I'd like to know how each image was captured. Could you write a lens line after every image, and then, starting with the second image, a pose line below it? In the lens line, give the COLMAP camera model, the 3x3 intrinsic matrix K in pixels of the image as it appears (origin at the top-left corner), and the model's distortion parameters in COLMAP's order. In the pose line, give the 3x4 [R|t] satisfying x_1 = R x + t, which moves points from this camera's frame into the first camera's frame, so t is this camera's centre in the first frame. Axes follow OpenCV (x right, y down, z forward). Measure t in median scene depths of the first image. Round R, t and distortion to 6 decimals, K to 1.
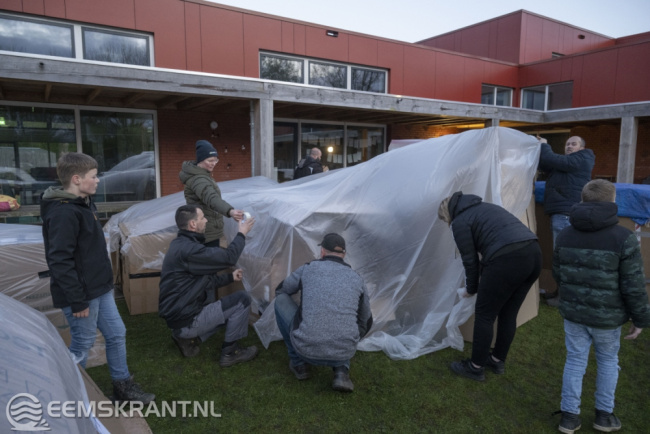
lens RADIAL K [[454.2, 0, 320.6], [0, 454.2, 221.0], [0, 0, 1]] dist [0.025218, -0.008035]
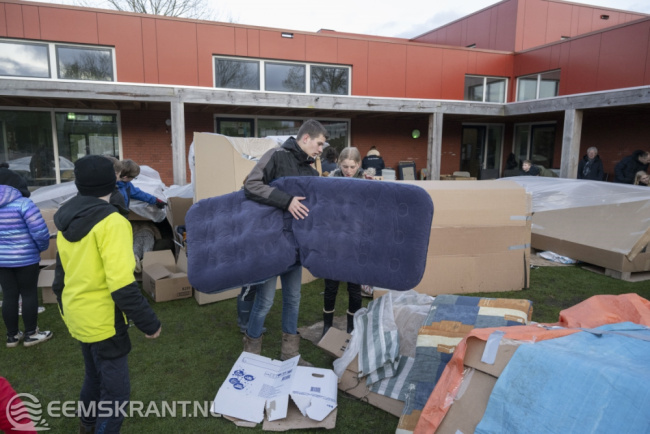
lens RADIAL K [[454.2, 0, 323.1], [0, 454.2, 223.2], [0, 0, 1]] dist [0.025218, -0.008035]
pose [[0.974958, 0.038625, -0.219010, 0.402798], [-0.031335, 0.998836, 0.036665, -0.009034], [0.220171, -0.028884, 0.975034, -0.052627]]
